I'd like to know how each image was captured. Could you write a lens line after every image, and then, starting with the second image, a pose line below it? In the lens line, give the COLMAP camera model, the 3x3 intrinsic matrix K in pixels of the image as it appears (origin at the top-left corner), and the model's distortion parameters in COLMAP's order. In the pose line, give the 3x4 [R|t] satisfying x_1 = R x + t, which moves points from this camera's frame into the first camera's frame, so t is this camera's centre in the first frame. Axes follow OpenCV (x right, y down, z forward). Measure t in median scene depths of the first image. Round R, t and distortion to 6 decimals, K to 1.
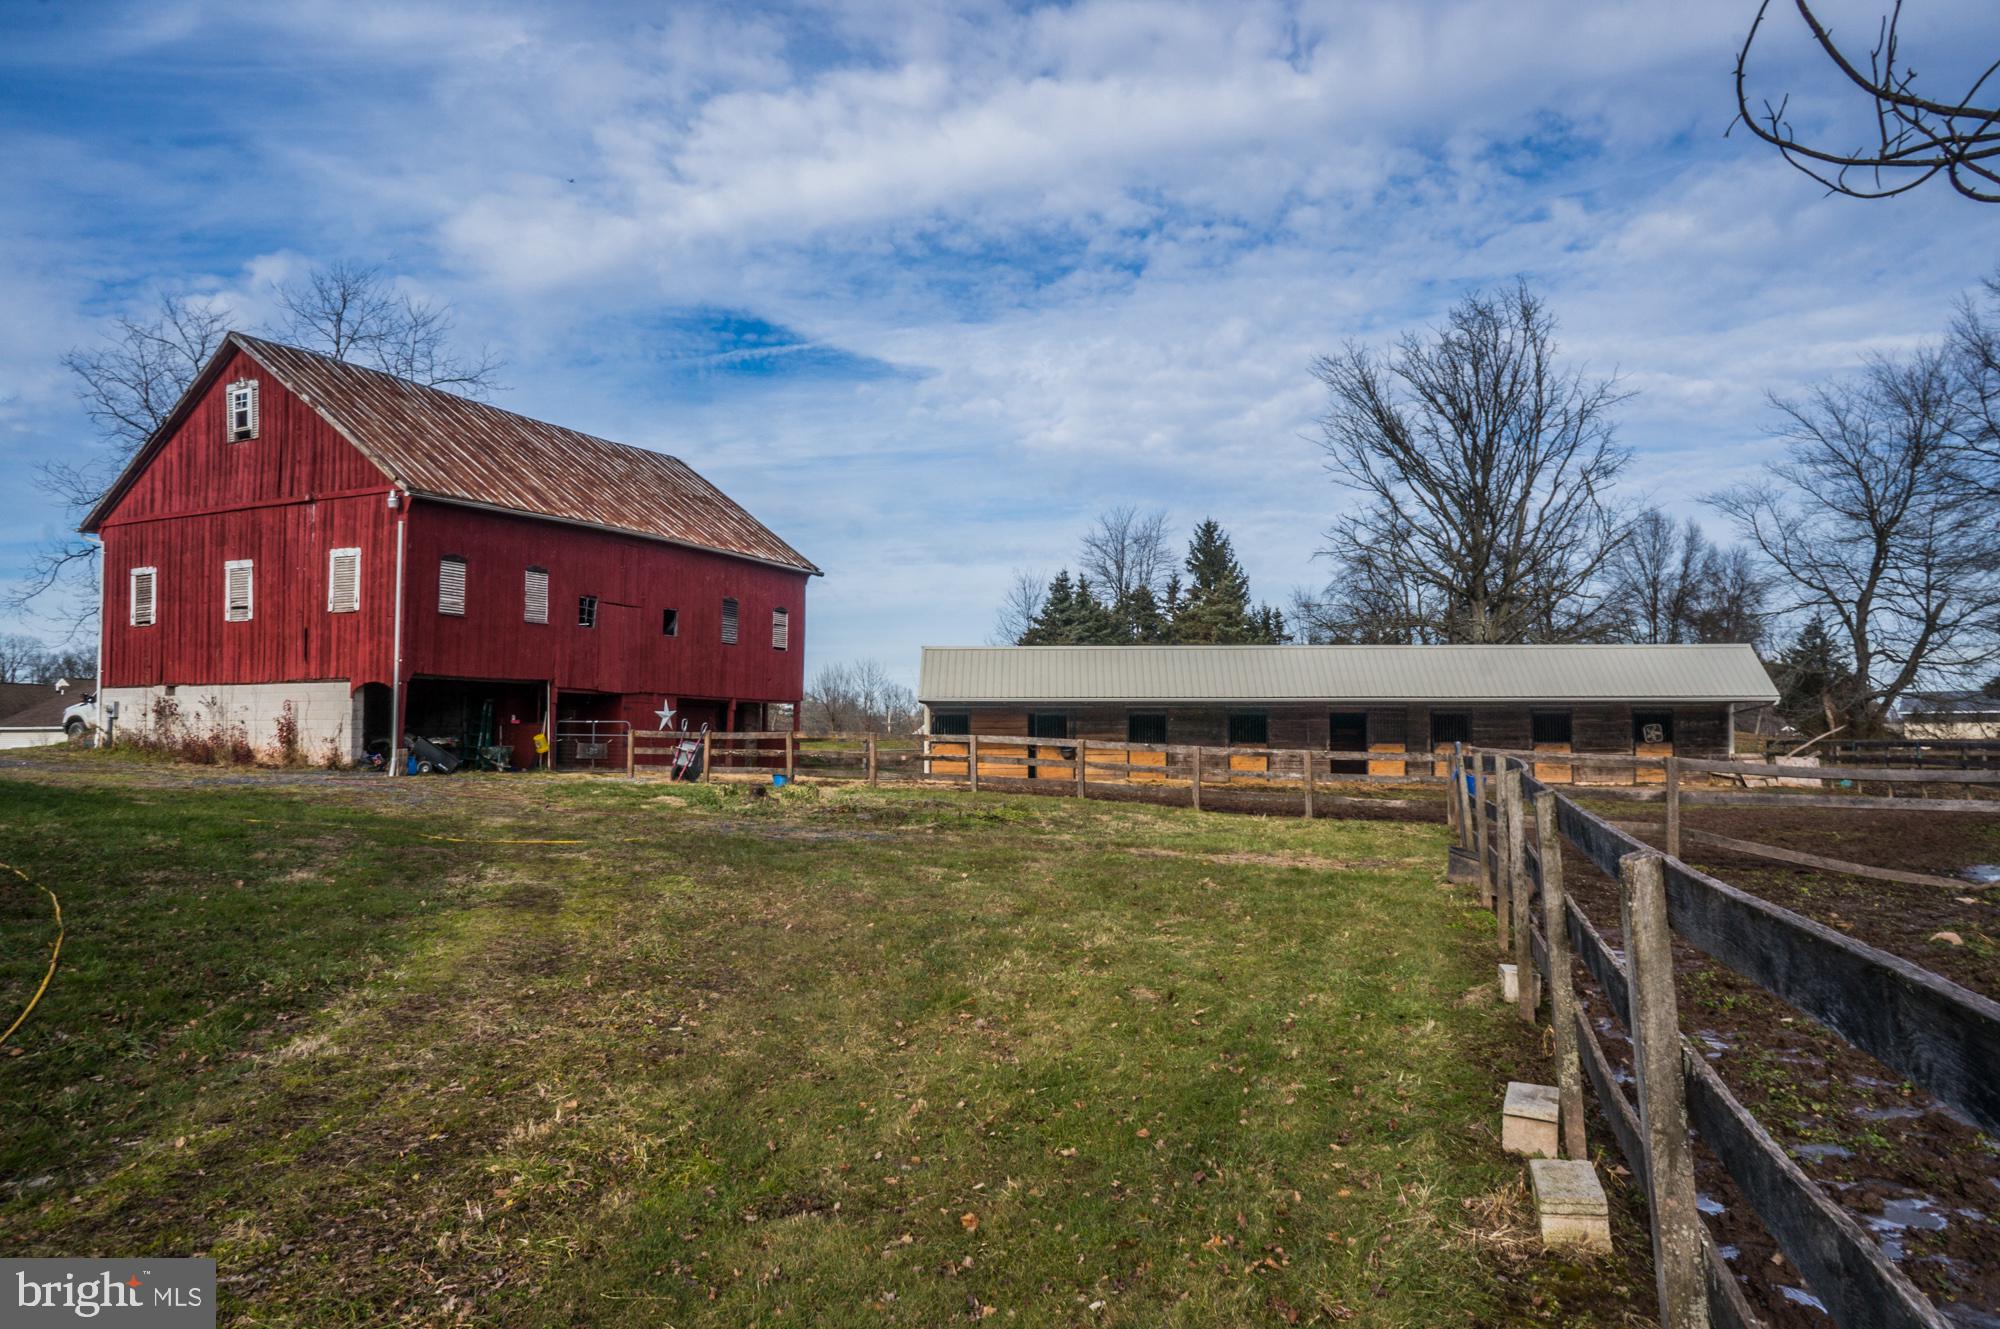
lens RADIAL K [[1358.3, 0, 976.4], [0, 1358.3, 660.6], [0, 0, 1]] dist [-0.004338, 0.061992]
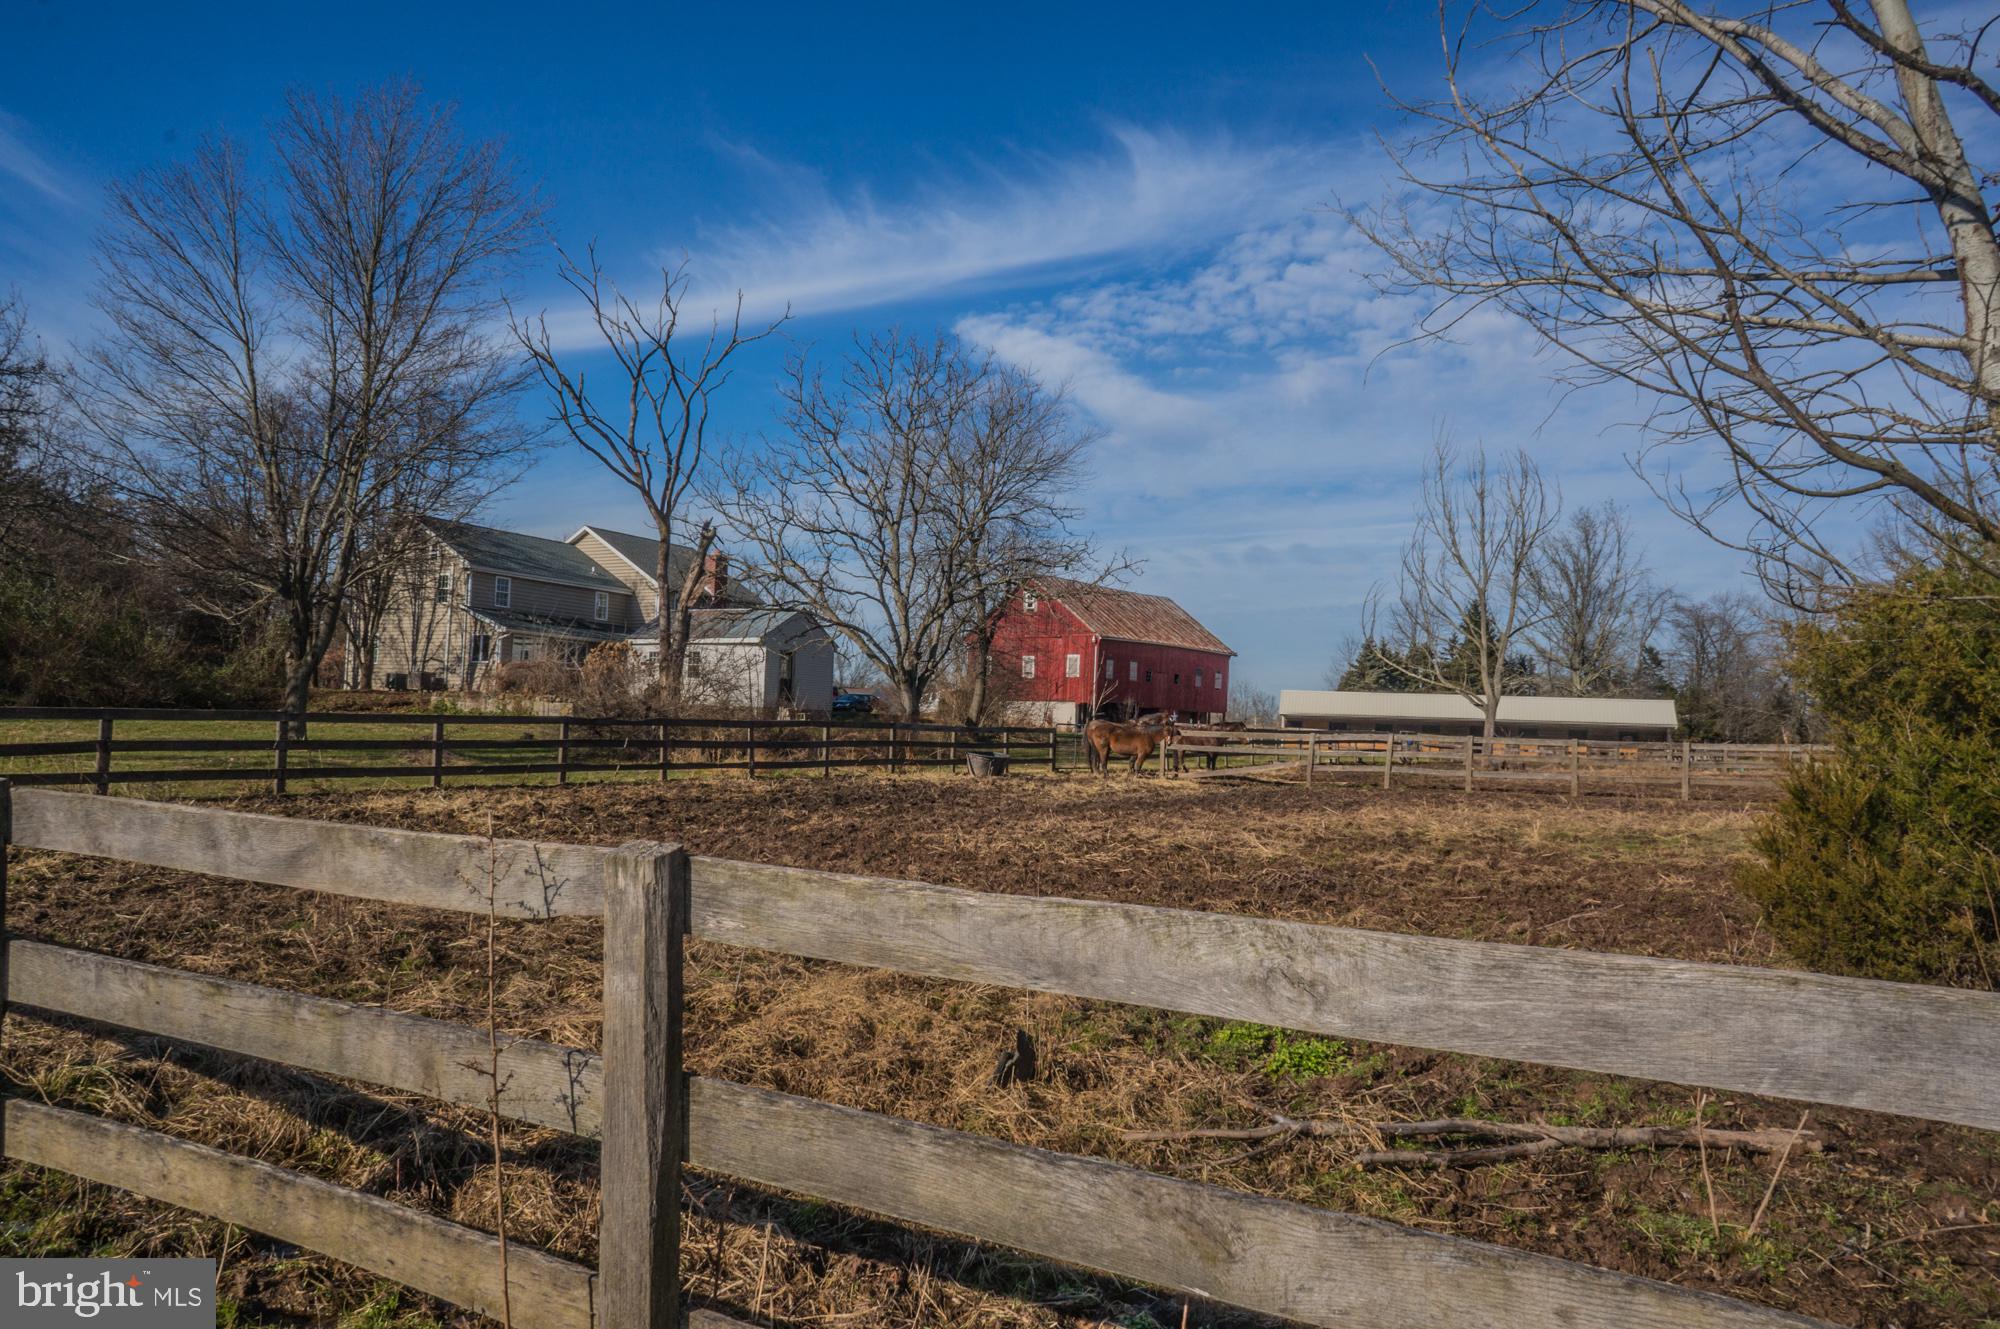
lens RADIAL K [[1358.3, 0, 976.4], [0, 1358.3, 660.6], [0, 0, 1]] dist [-0.004338, 0.061992]
pose [[0.964392, 0.015134, -0.264043, 0.063611], [-0.015921, 0.999873, -0.000842, -0.045346], [0.263997, 0.005016, 0.964511, -1.260150]]
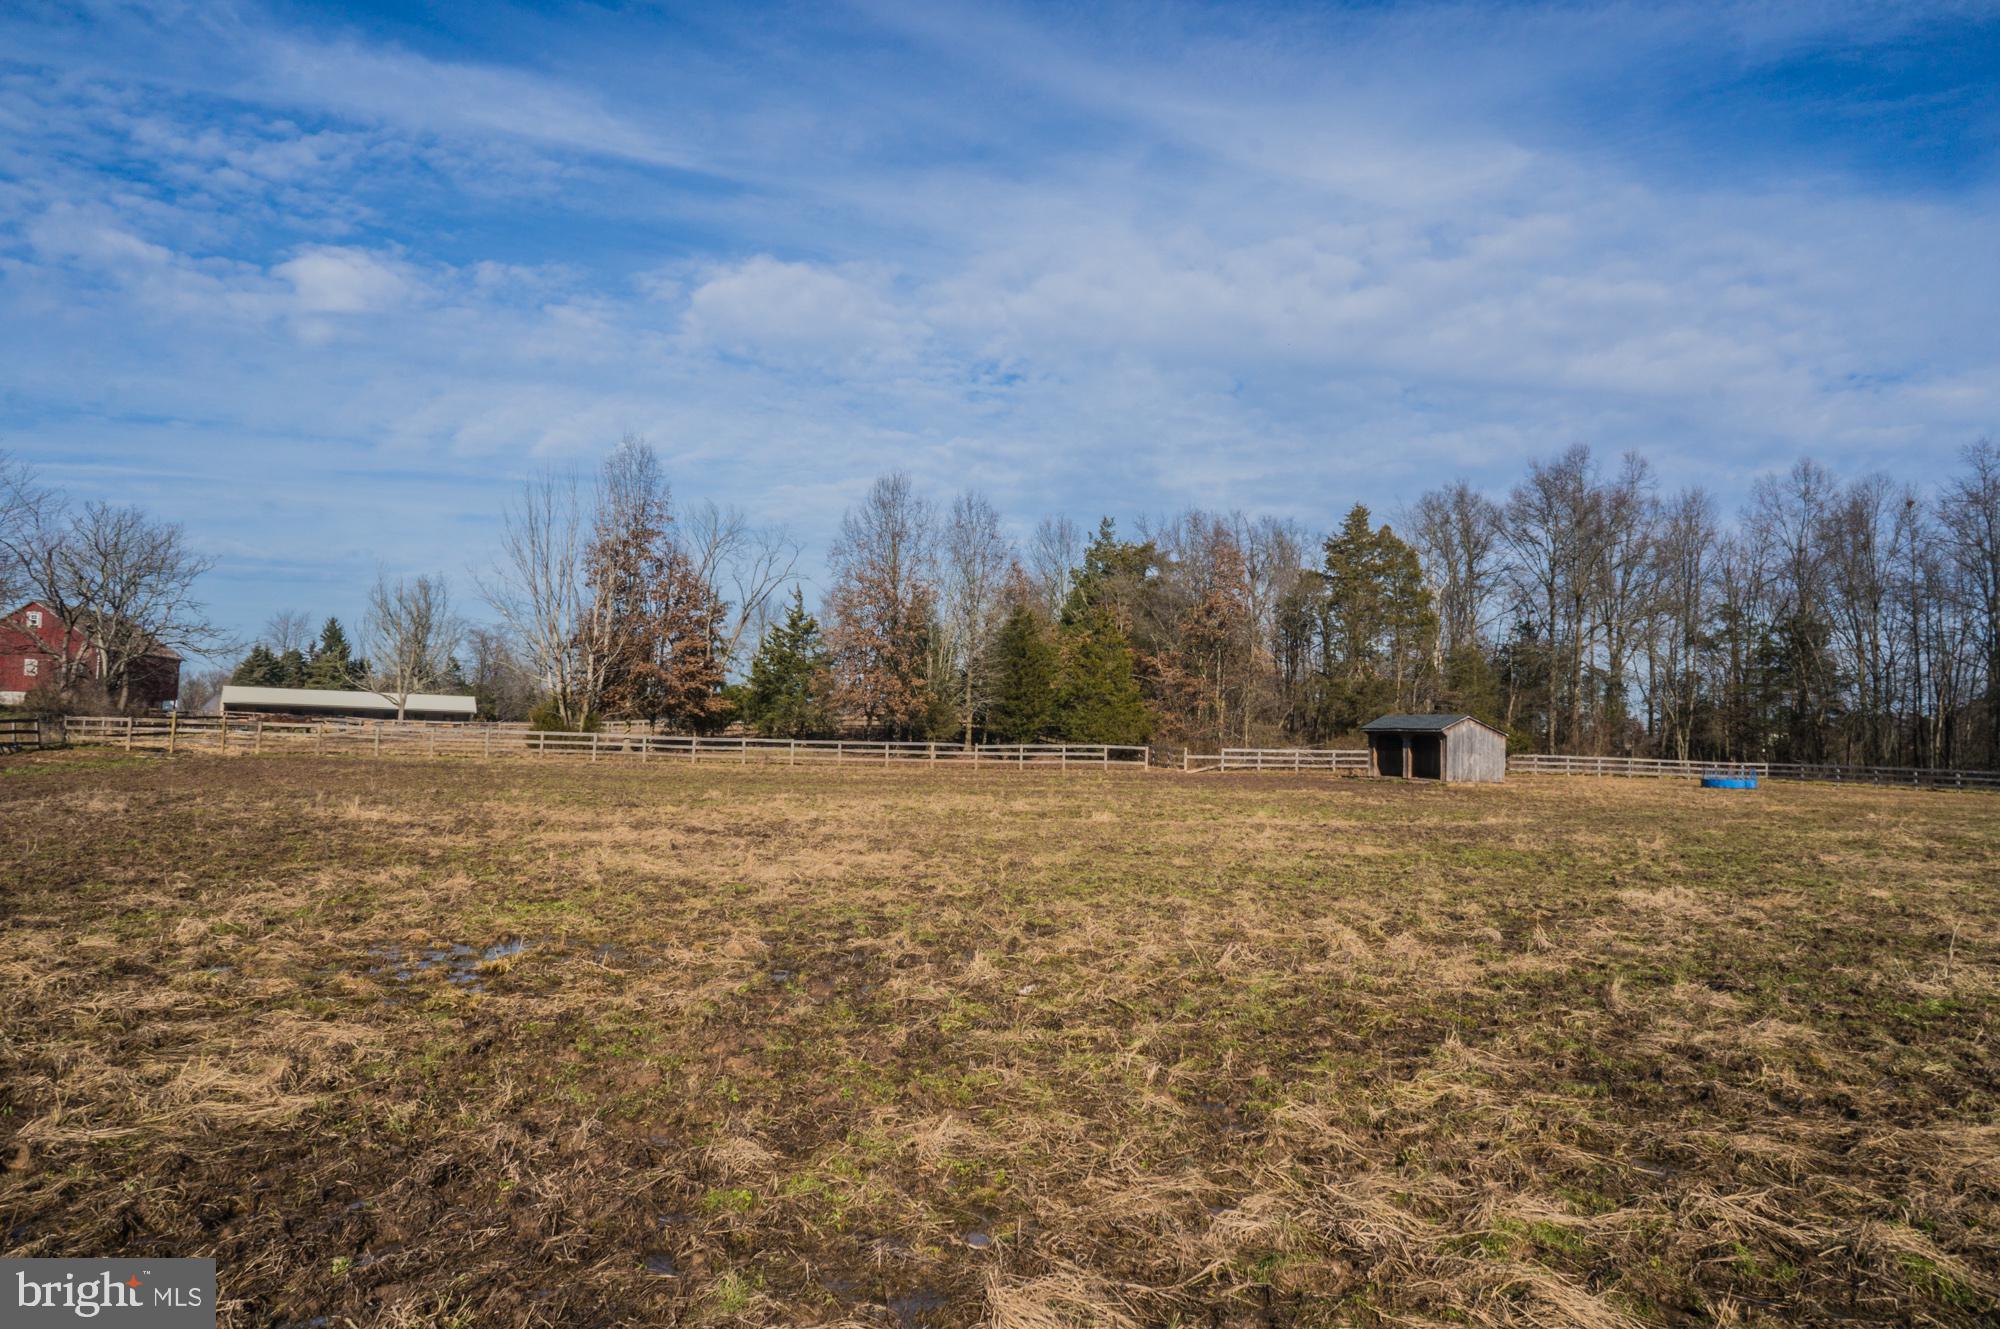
lens RADIAL K [[1358.3, 0, 976.4], [0, 1358.3, 660.6], [0, 0, 1]] dist [-0.004338, 0.061992]
pose [[0.827457, 0.057005, 0.558628, -0.366995], [-0.057063, 0.998220, -0.017340, -0.111221], [-0.558622, -0.017528, 0.829237, -2.678270]]
